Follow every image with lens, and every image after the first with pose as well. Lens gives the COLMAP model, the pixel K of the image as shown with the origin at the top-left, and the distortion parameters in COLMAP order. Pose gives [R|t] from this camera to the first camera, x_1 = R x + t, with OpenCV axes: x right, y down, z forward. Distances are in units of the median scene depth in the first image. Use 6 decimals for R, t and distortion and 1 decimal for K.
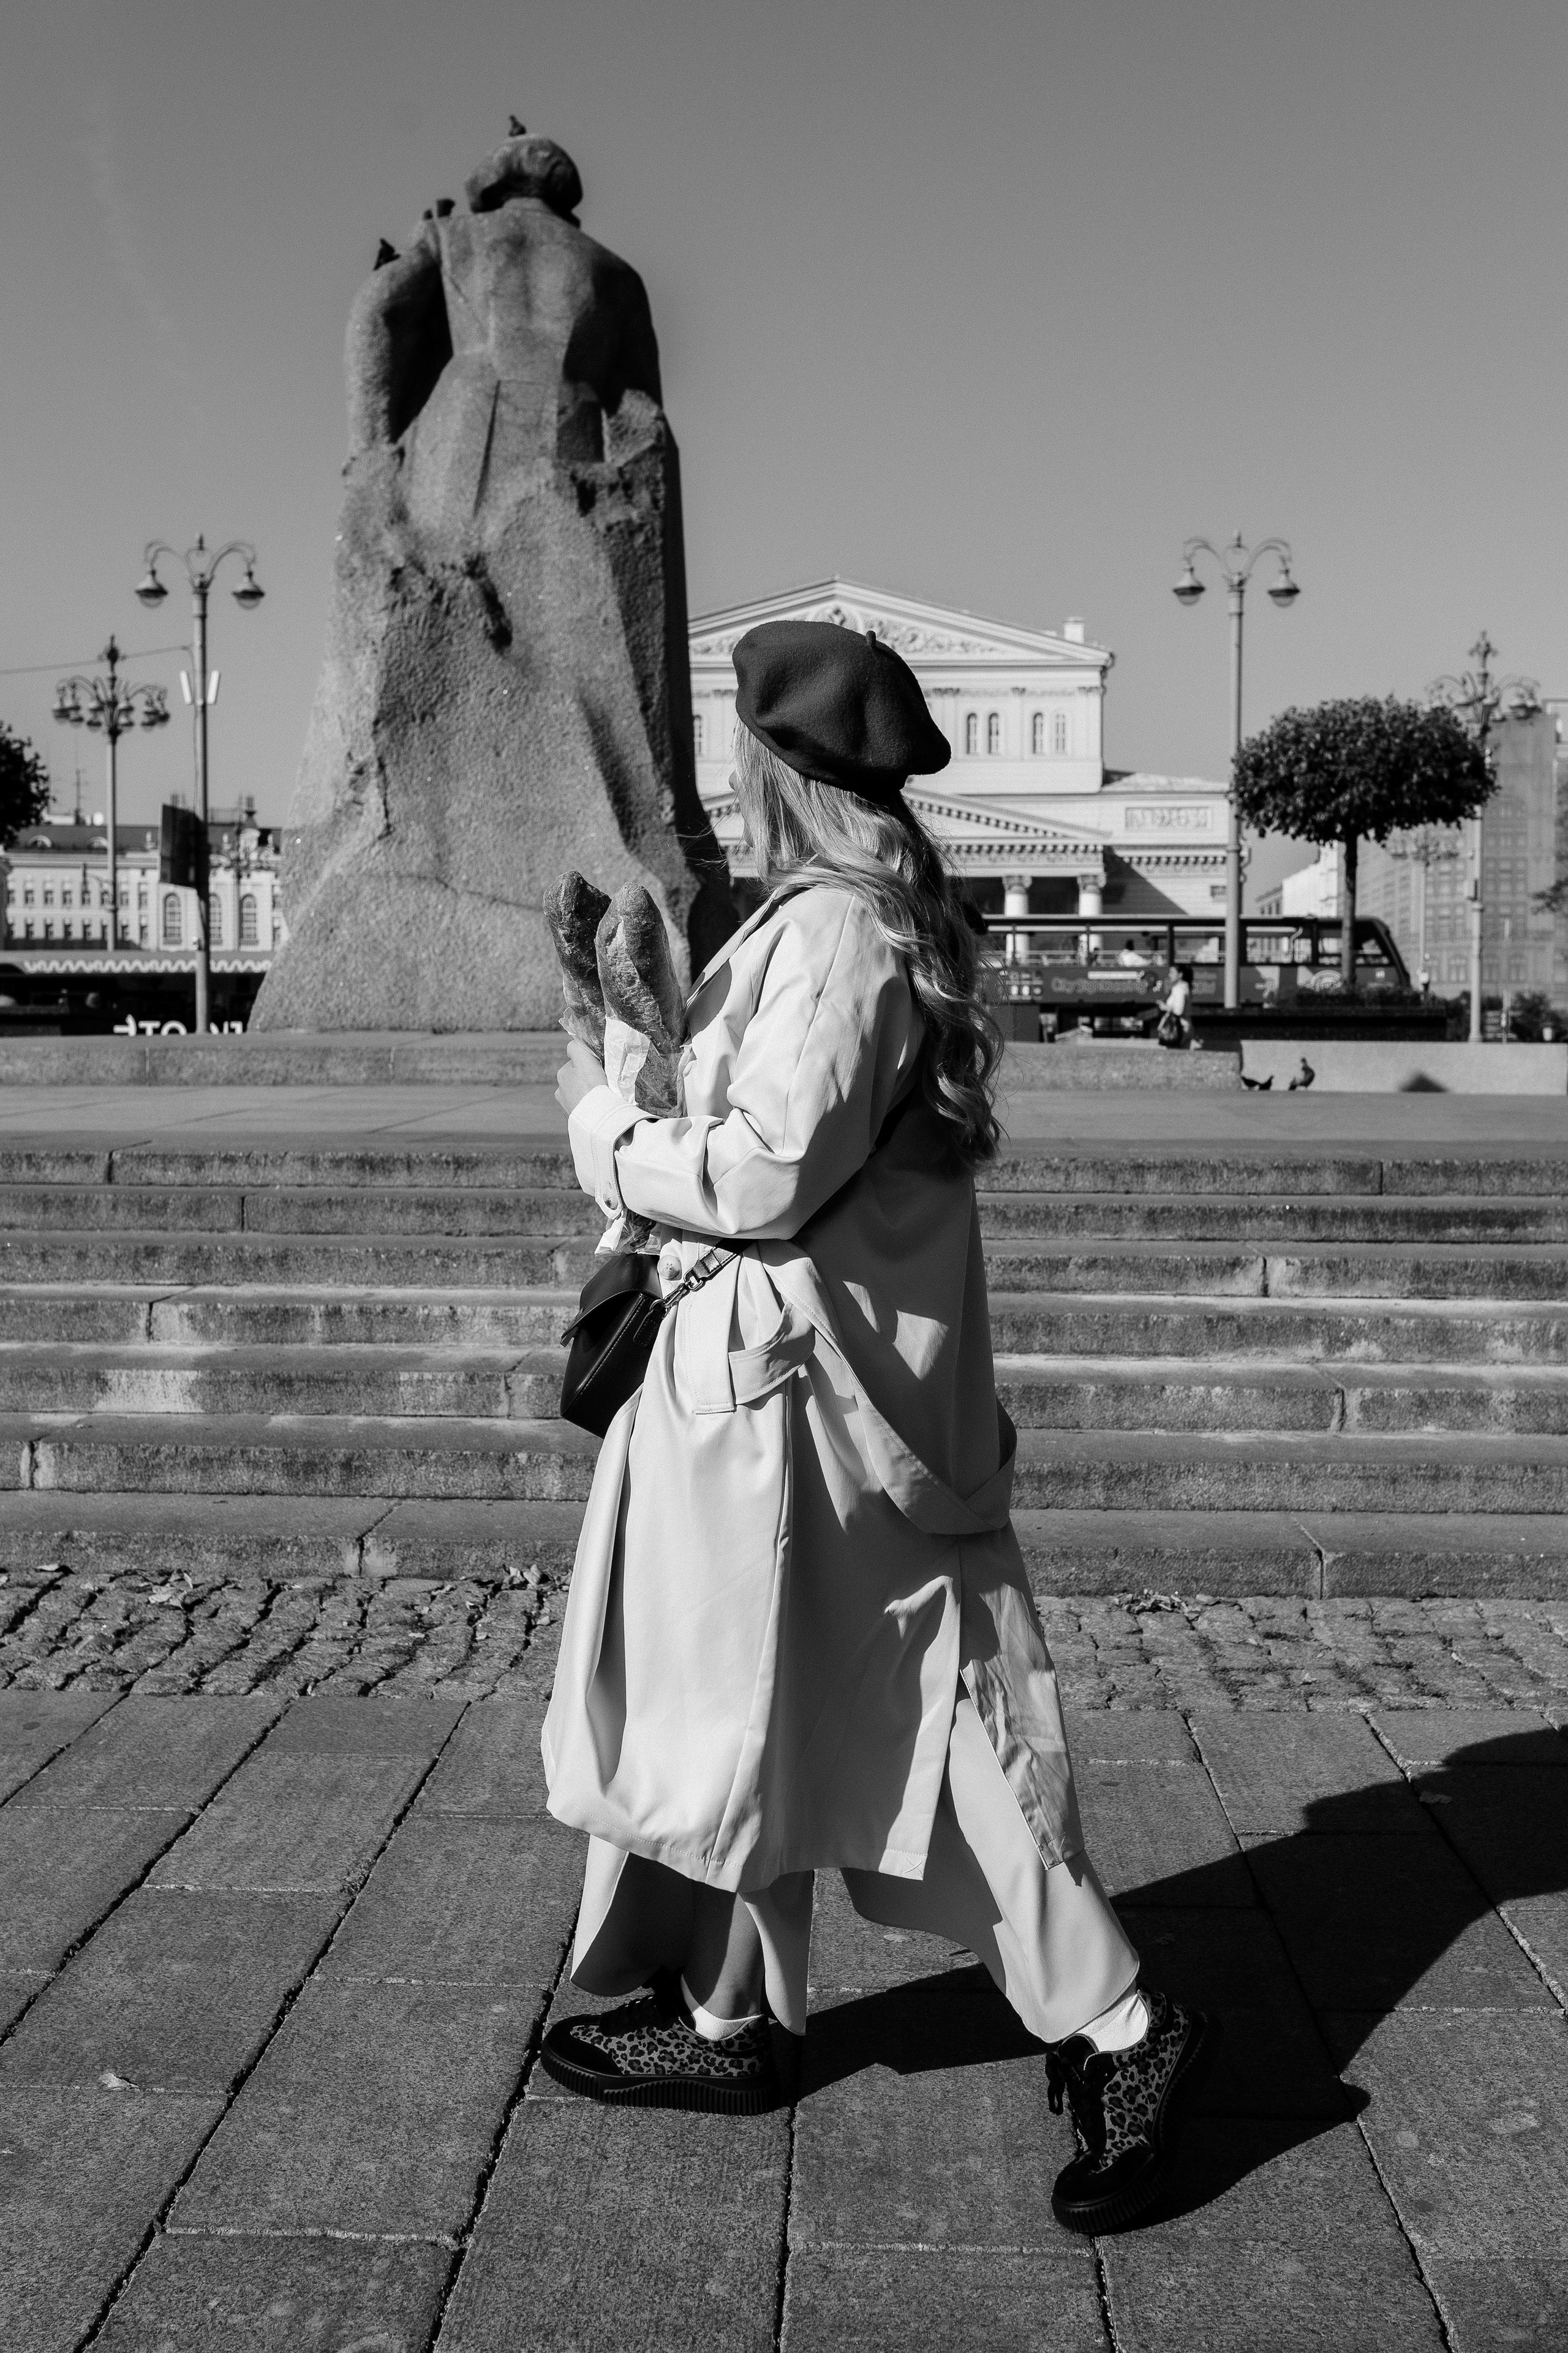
lens RADIAL K [[2293.1, 0, 784.0], [0, 2293.1, 1176.5], [0, 0, 1]] dist [0.001963, 0.005773]
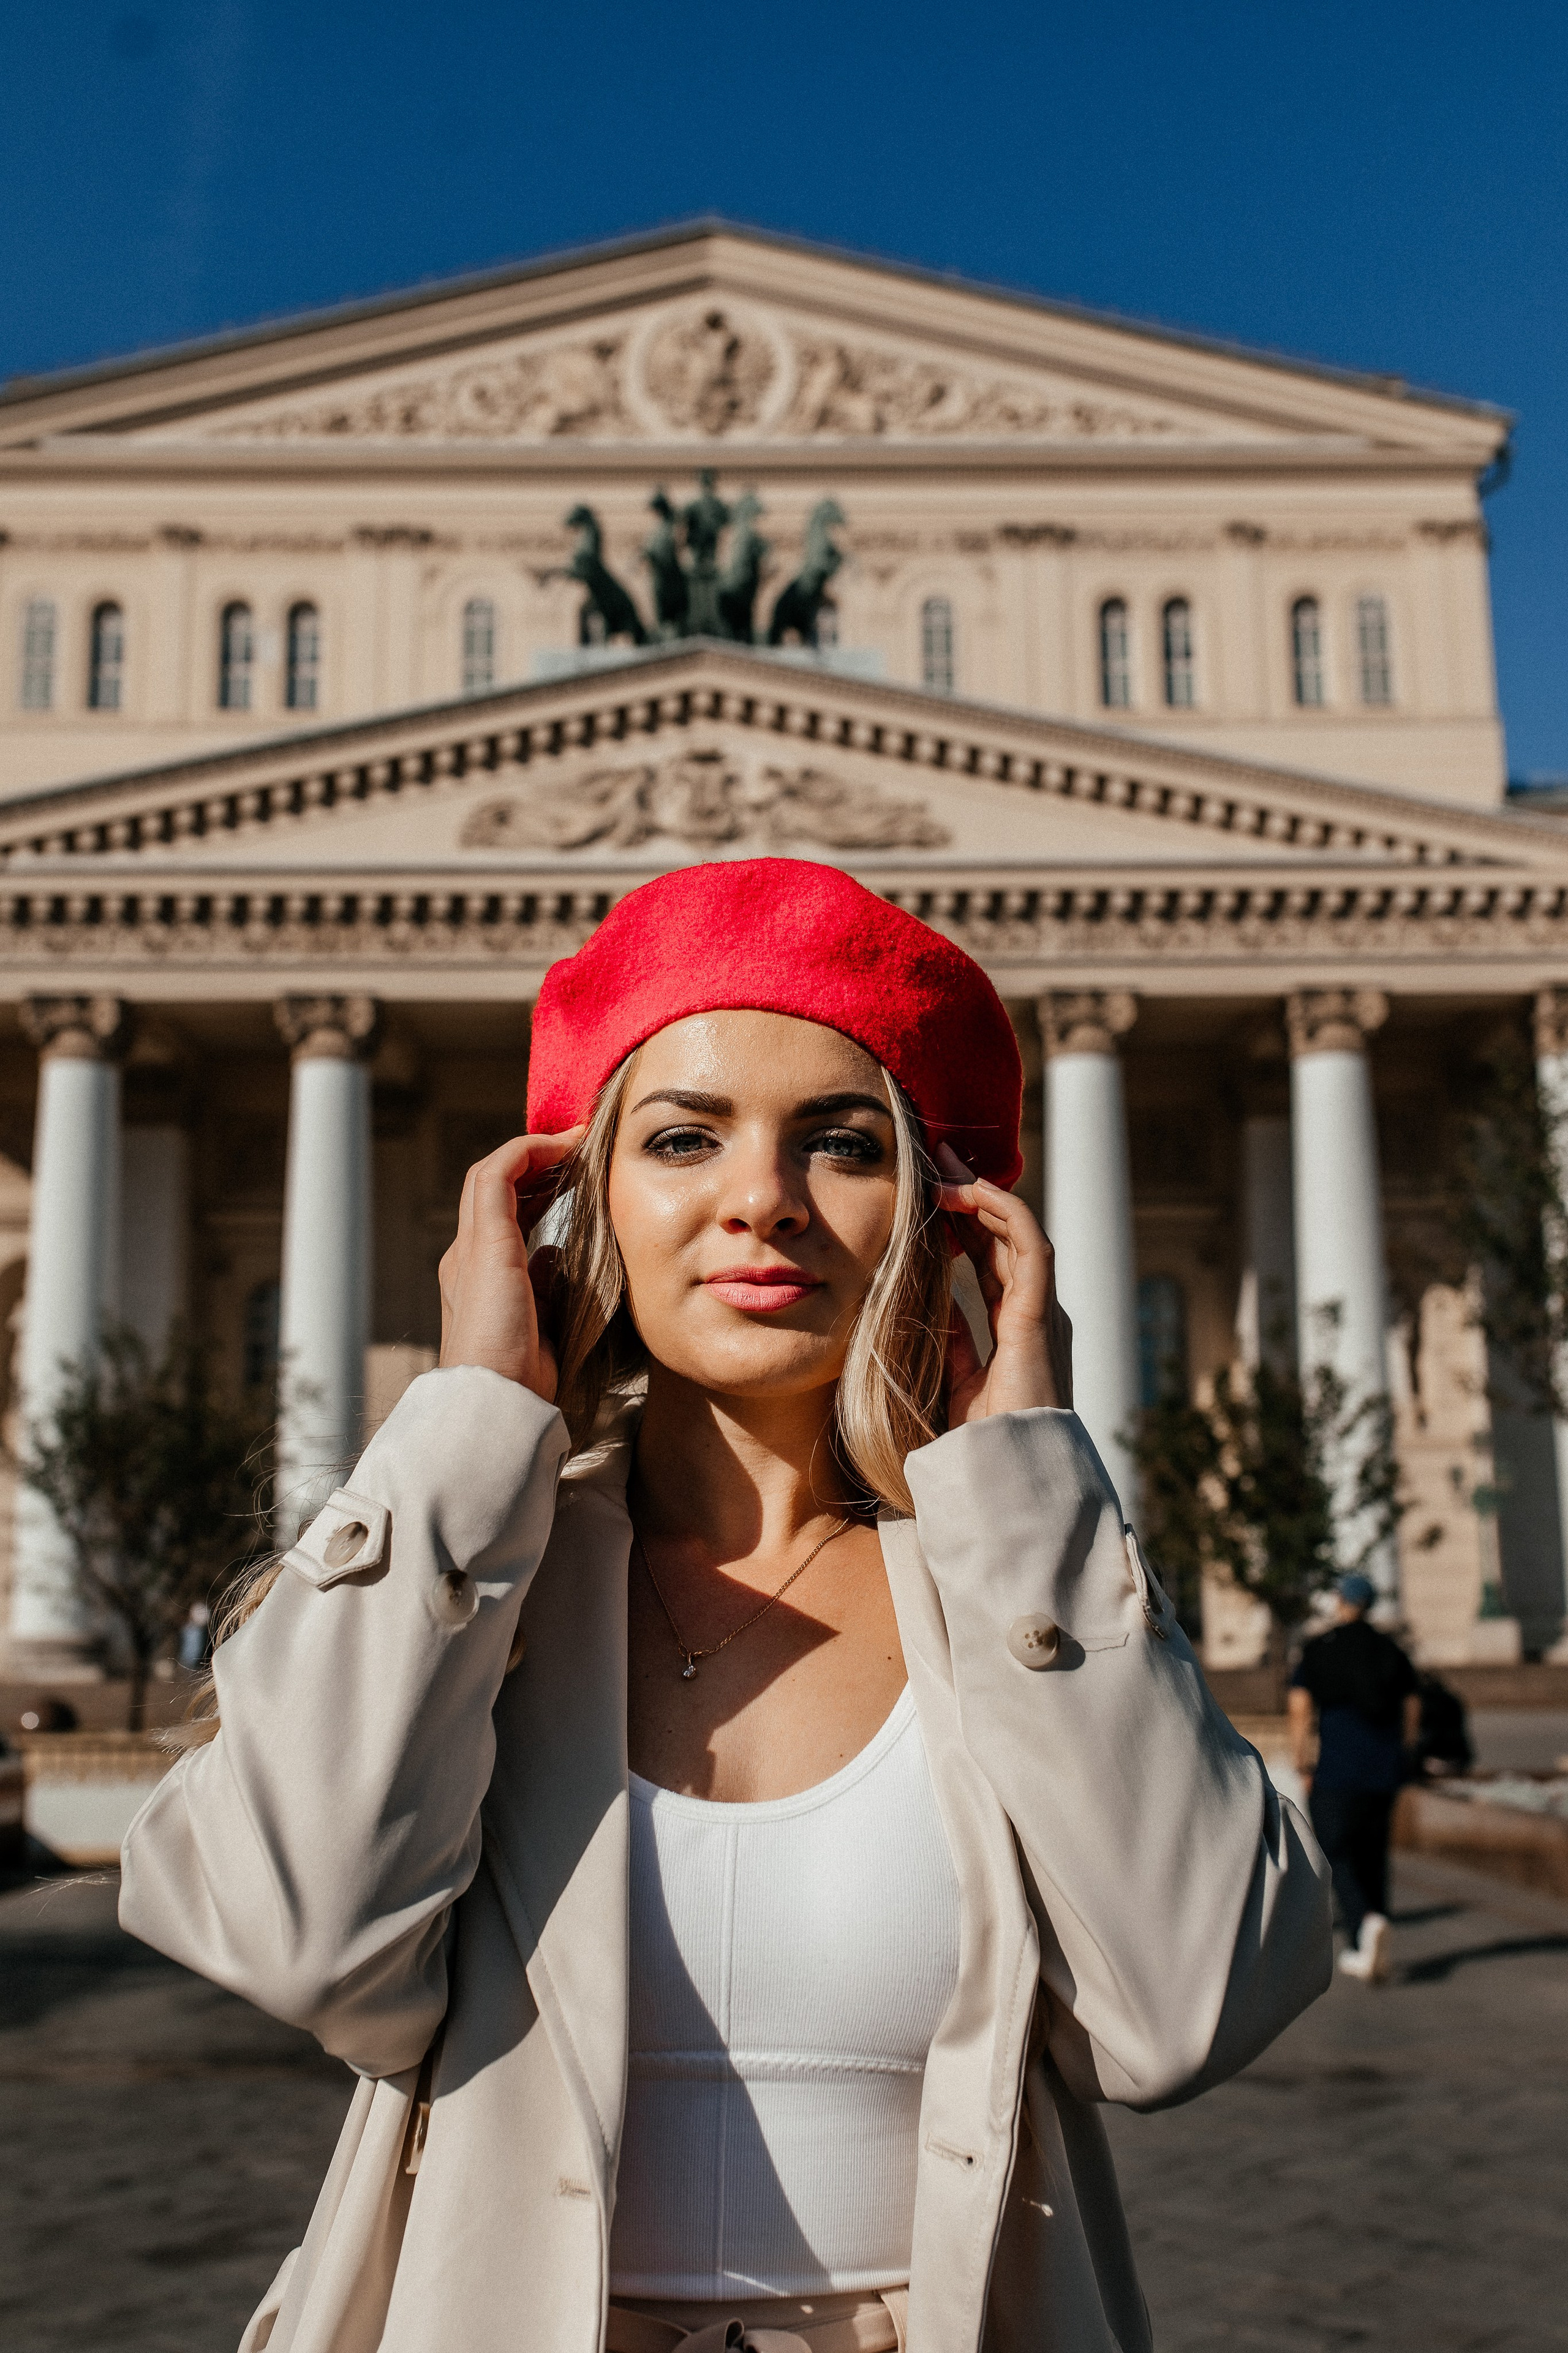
lens RADIAL K [[2380.5, 0, 790.9], [0, 2380.5, 1216.7], [0, 0, 1]] dist [-0.001029, -0.006542]
pose [[0.997927, -0.002399, 0.064306, 0.118506], [0.016570, 0.975186, -0.220768, -0.370040], [-0.062180, 0.221376, 0.973204, 7.316426]]
